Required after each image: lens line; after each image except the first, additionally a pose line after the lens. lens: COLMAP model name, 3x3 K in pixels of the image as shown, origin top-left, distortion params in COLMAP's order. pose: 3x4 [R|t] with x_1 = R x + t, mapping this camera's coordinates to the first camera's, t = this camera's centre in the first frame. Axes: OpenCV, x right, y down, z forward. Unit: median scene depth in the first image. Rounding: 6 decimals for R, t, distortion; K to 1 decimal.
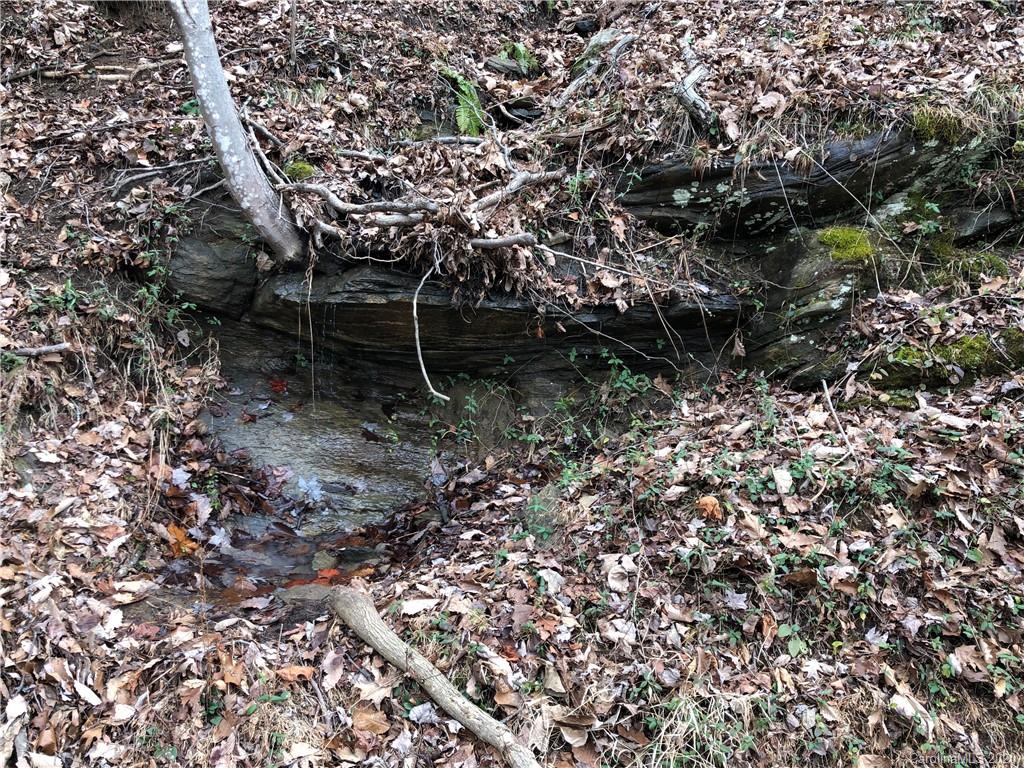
lens RADIAL K [[843.0, 0, 501.0], [0, 843.0, 378.3], [0, 0, 1]] dist [0.042200, -0.047817]
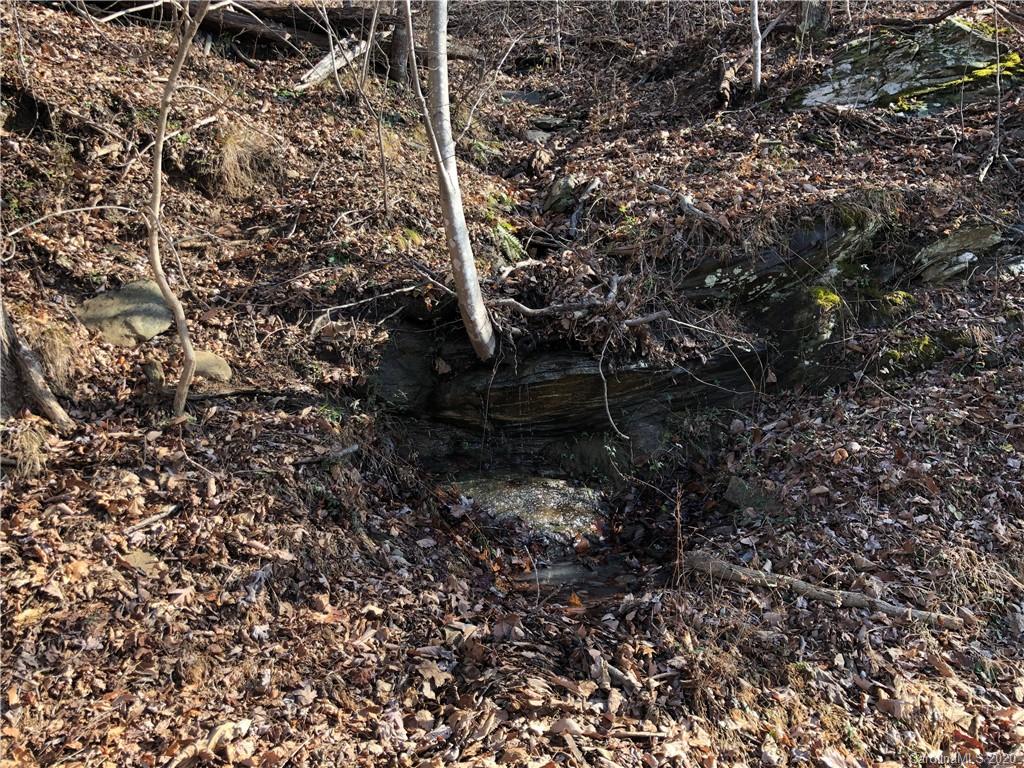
lens RADIAL K [[843.0, 0, 509.0], [0, 843.0, 365.6], [0, 0, 1]] dist [0.042200, -0.047817]
pose [[0.928713, -0.145314, 0.341140, -0.622435], [0.201288, 0.970227, -0.134697, 0.050595], [-0.311410, 0.193763, 0.930312, -0.203597]]
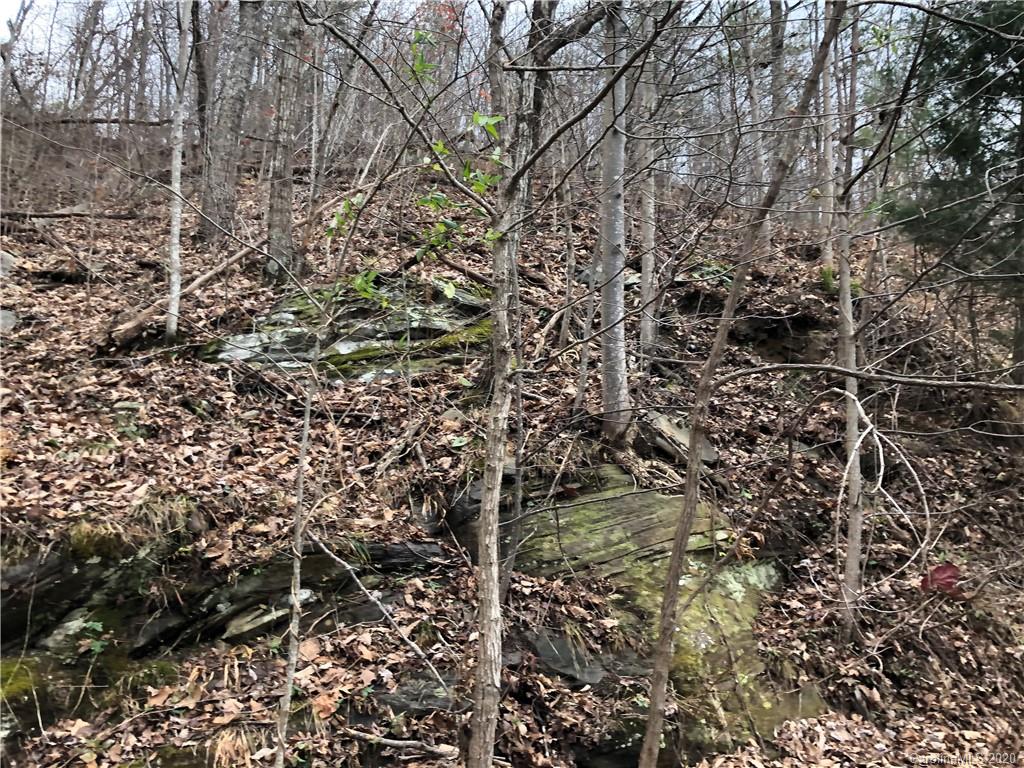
lens RADIAL K [[843.0, 0, 531.6], [0, 843.0, 378.4], [0, 0, 1]] dist [0.042200, -0.047817]
pose [[0.776816, -0.002986, 0.629720, 0.261812], [0.242406, 0.924350, -0.294647, -0.050290], [-0.581202, 0.381535, 0.718773, -0.101018]]
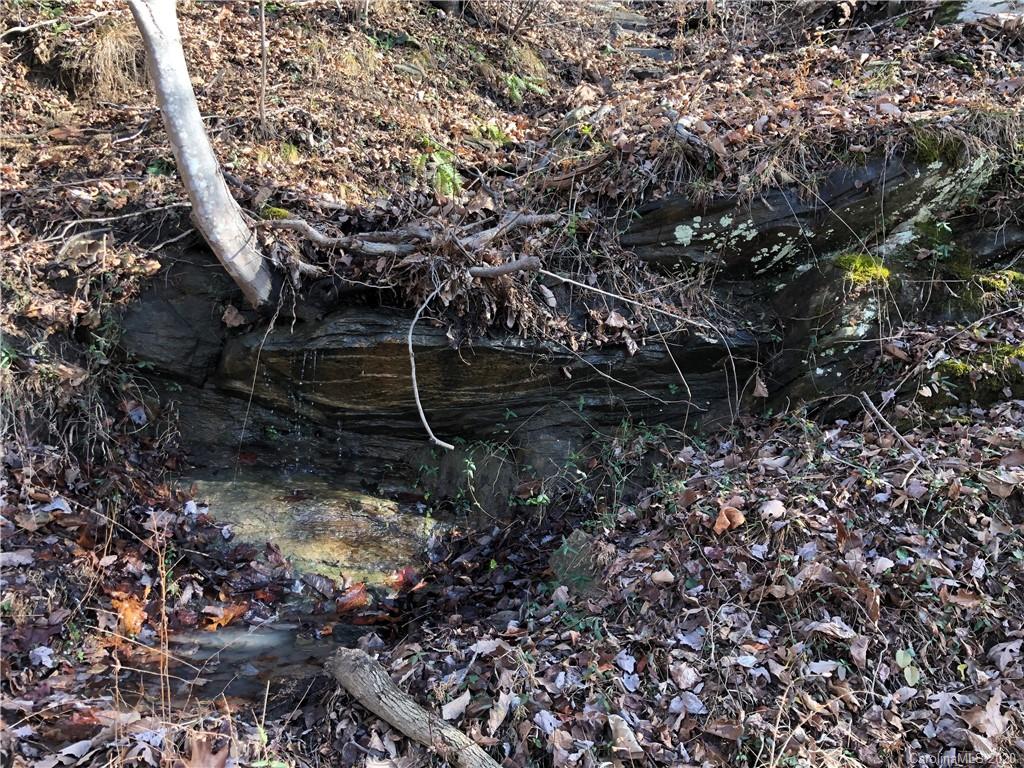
lens RADIAL K [[843.0, 0, 518.2], [0, 843.0, 376.4], [0, 0, 1]] dist [0.042200, -0.047817]
pose [[0.996315, -0.043848, 0.073720, -0.048194], [0.056495, 0.982165, -0.179331, 0.102021], [-0.064542, 0.182835, 0.981023, 0.115104]]
